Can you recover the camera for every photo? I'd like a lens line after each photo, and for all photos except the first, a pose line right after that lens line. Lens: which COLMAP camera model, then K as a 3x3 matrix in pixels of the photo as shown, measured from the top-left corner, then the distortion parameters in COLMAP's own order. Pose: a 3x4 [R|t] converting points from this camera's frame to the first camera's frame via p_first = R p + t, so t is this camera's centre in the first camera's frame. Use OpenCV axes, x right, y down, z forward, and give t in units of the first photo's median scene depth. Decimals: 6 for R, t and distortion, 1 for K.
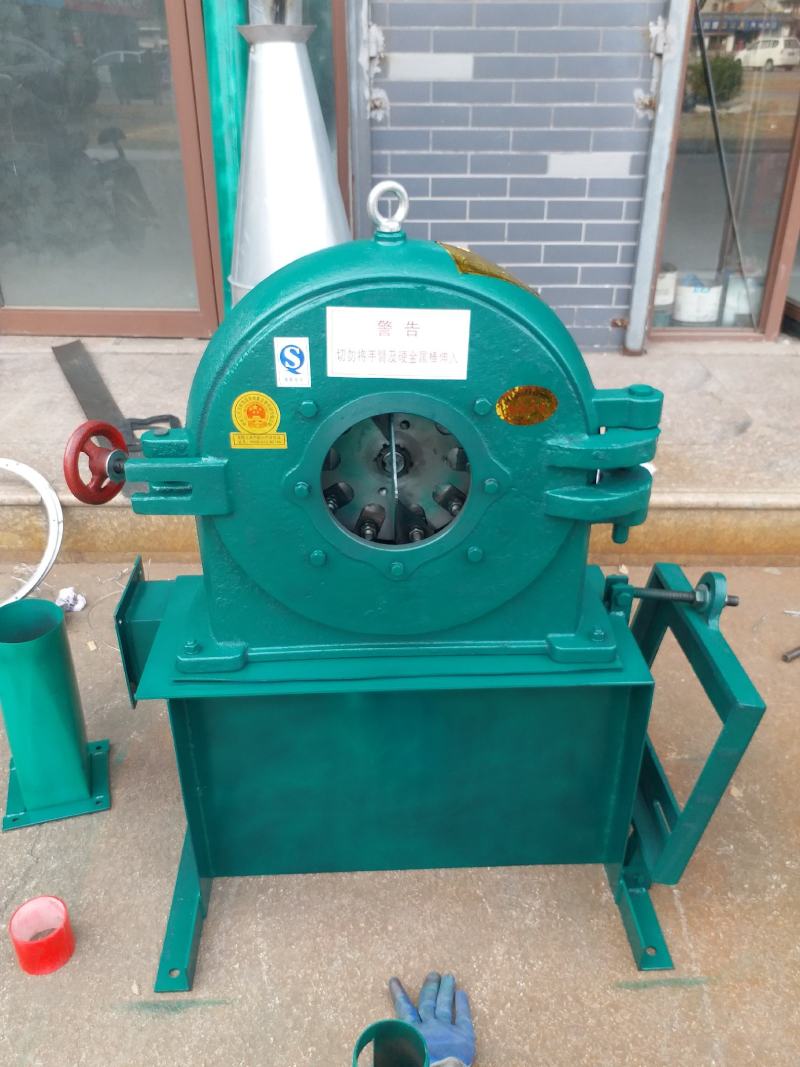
lens RADIAL K [[870.0, 0, 397.3], [0, 870.0, 537.8], [0, 0, 1]] dist [-0.009339, -0.002456]
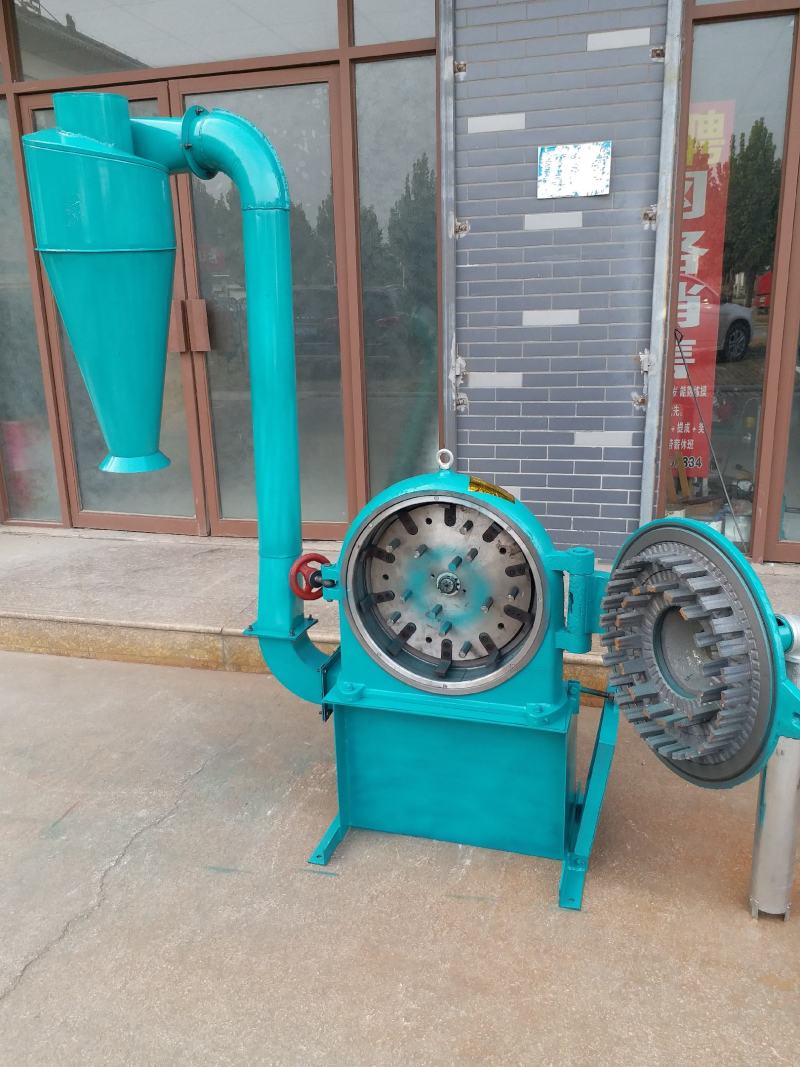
lens RADIAL K [[861.4, 0, 396.1], [0, 861.4, 535.4], [0, 0, 1]] dist [0.055175, -0.069438]
pose [[0.967143, 0.044136, -0.250371, 0.266559], [-0.100989, 0.970479, -0.219026, 0.088153], [0.233313, 0.237114, 0.943049, -0.440771]]
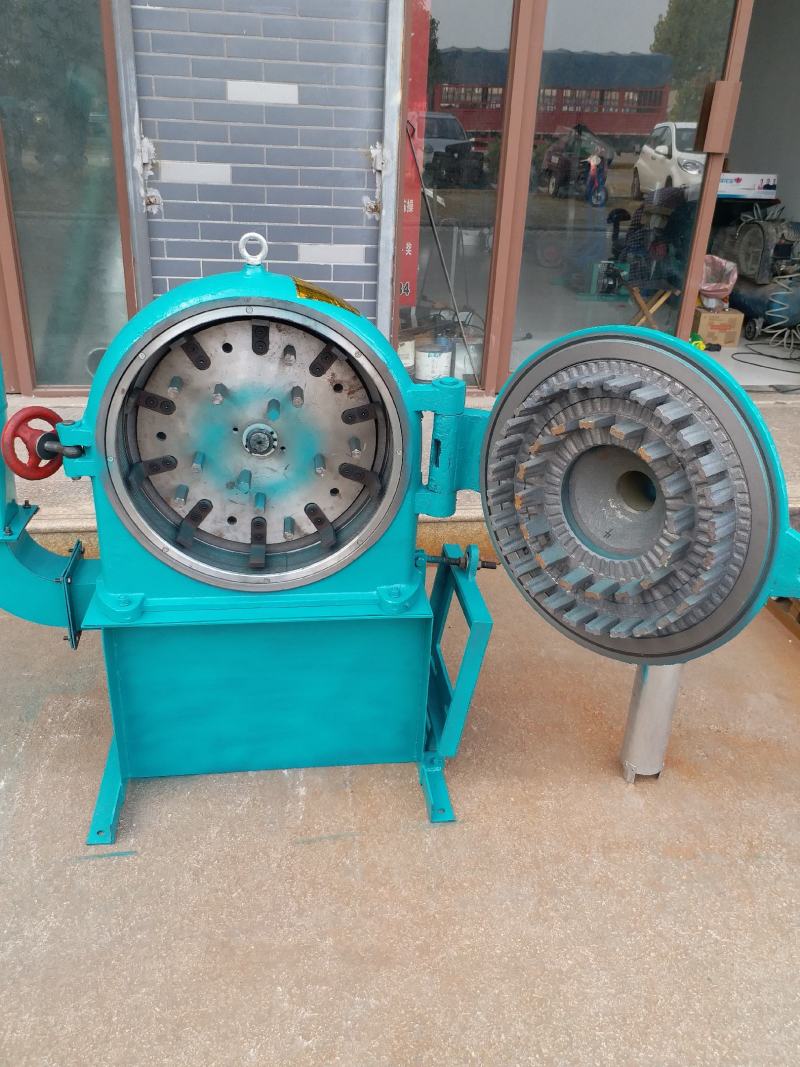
lens RADIAL K [[860.0, 0, 398.7], [0, 860.0, 537.3], [0, 0, 1]] dist [0.009989, -0.011000]
pose [[0.983311, -0.033046, 0.178906, 0.085325], [0.043516, 0.997542, -0.054921, 0.047198], [-0.176651, 0.061790, 0.982332, -0.207815]]
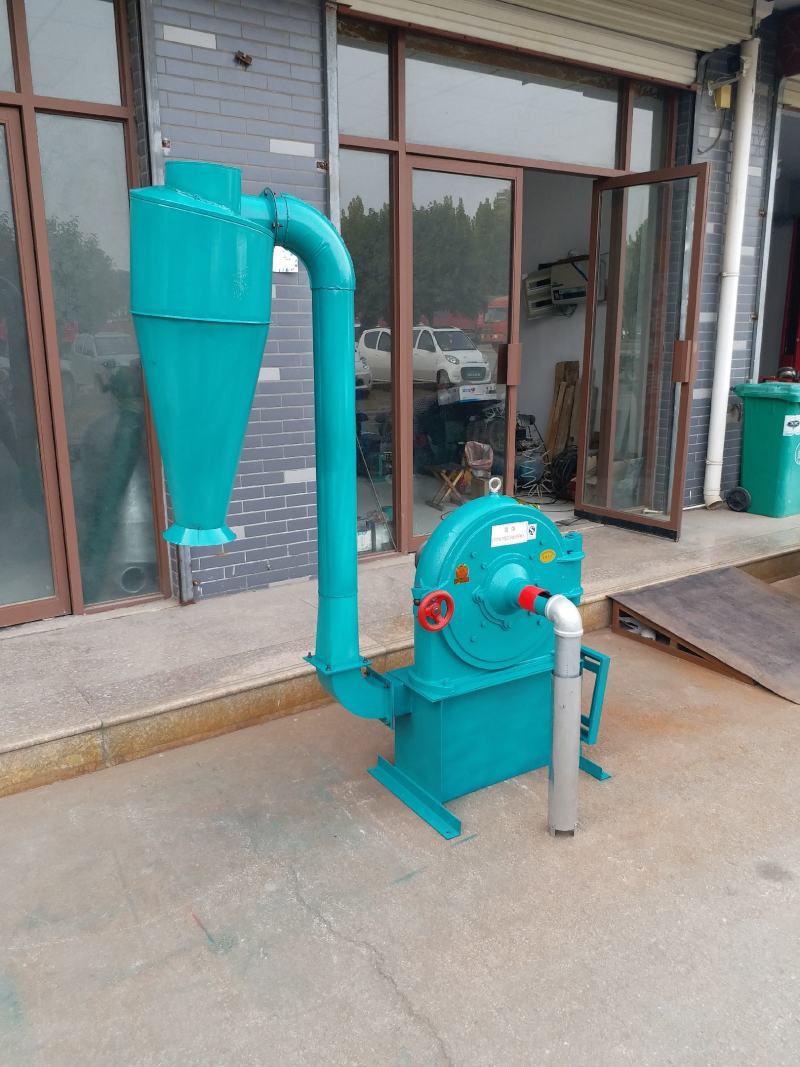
lens RADIAL K [[860.3, 0, 401.8], [0, 860.3, 532.4], [0, 0, 1]] dist [0.122164, -0.225898]
pose [[0.814039, -0.133262, 0.565316, -0.641268], [0.283111, 0.940903, -0.185872, 0.058303], [-0.507138, 0.311355, 0.803660, -0.473071]]
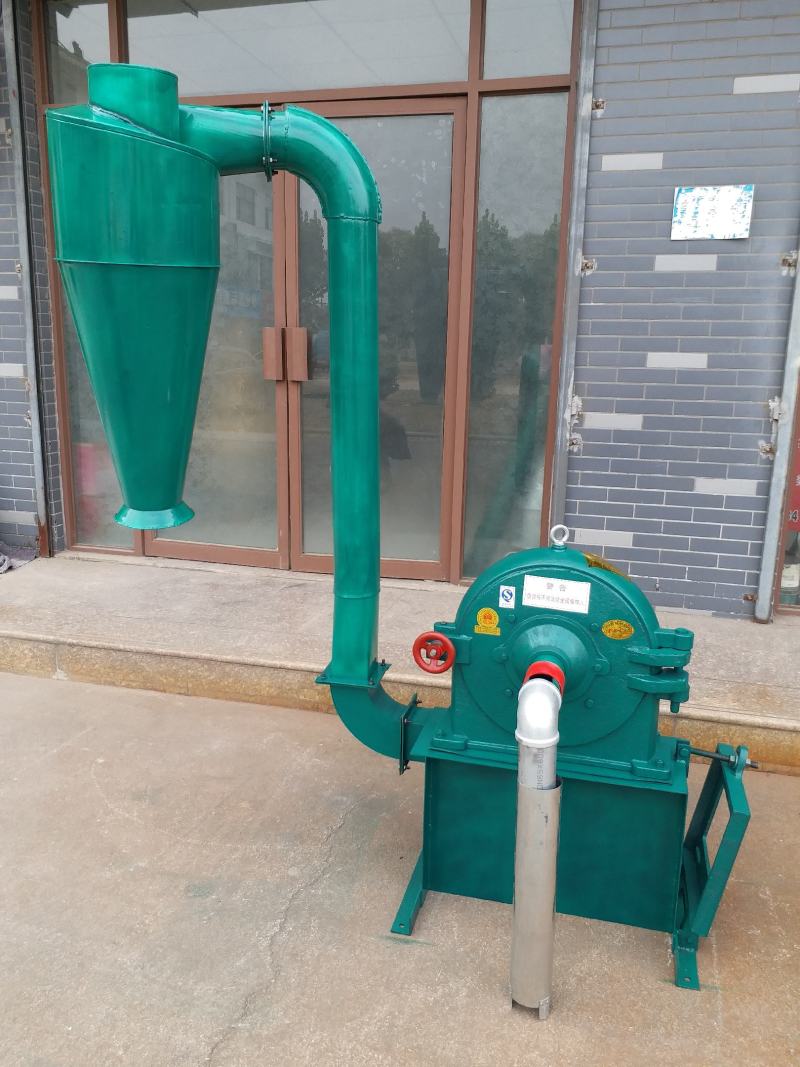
lens RADIAL K [[864.1, 0, 397.0], [0, 864.1, 530.8], [0, 0, 1]] dist [0.068971, -0.077713]
pose [[0.969878, 0.072004, -0.232705, 0.039566], [-0.136039, 0.952562, -0.272248, 0.103066], [0.202063, 0.295704, 0.933665, -0.432994]]
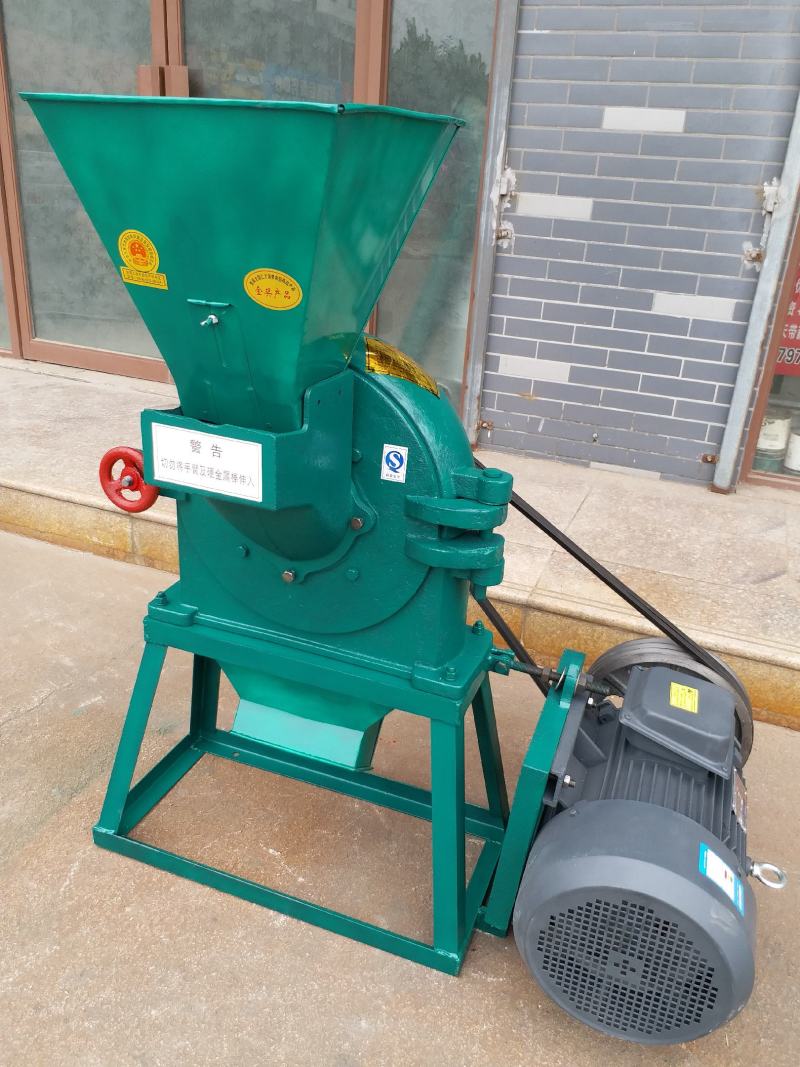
lens RADIAL K [[863.8, 0, 401.9], [0, 863.8, 537.1], [0, 0, 1]] dist [0.010485, -0.014398]
pose [[0.931973, 0.195429, -0.305342, 0.278435], [-0.226258, 0.971641, -0.068705, -0.008009], [0.283256, 0.133117, 0.949761, -0.058274]]
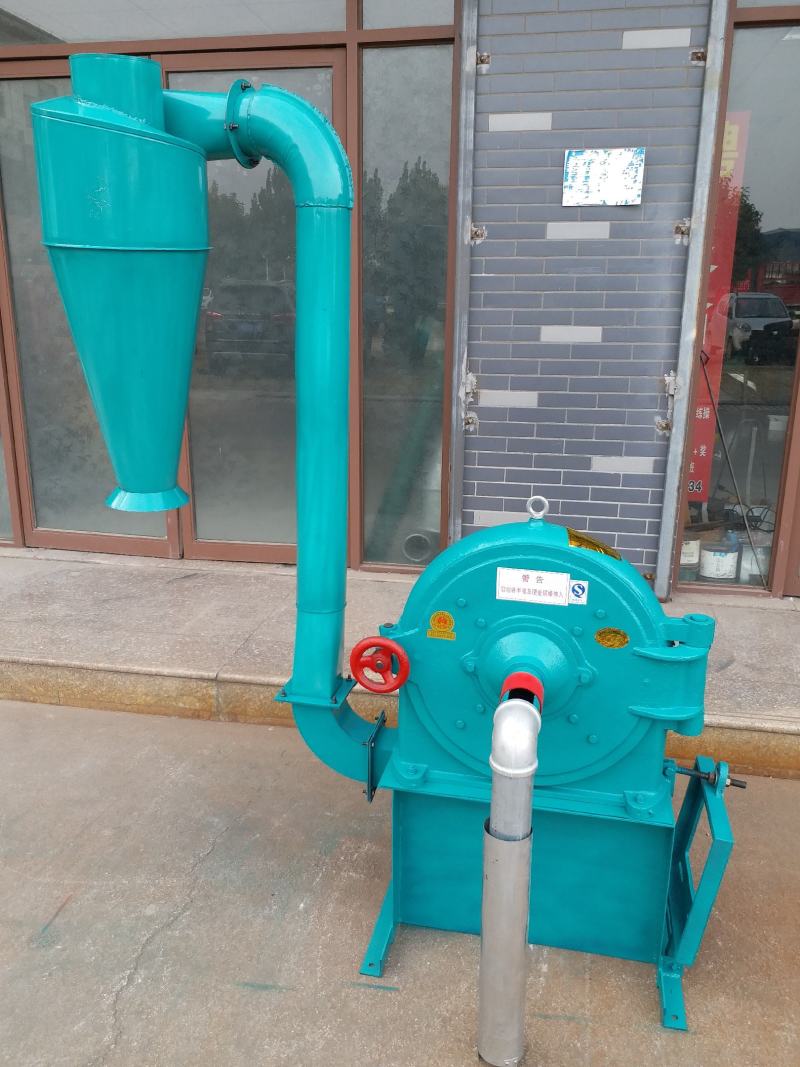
lens RADIAL K [[861.0, 0, 397.6], [0, 861.0, 536.4], [0, 0, 1]] dist [0.019966, -0.008321]
pose [[0.985399, 0.056083, -0.160762, 0.099754], [-0.091740, 0.970300, -0.223834, 0.020891], [0.143434, 0.235314, 0.961277, -0.354633]]
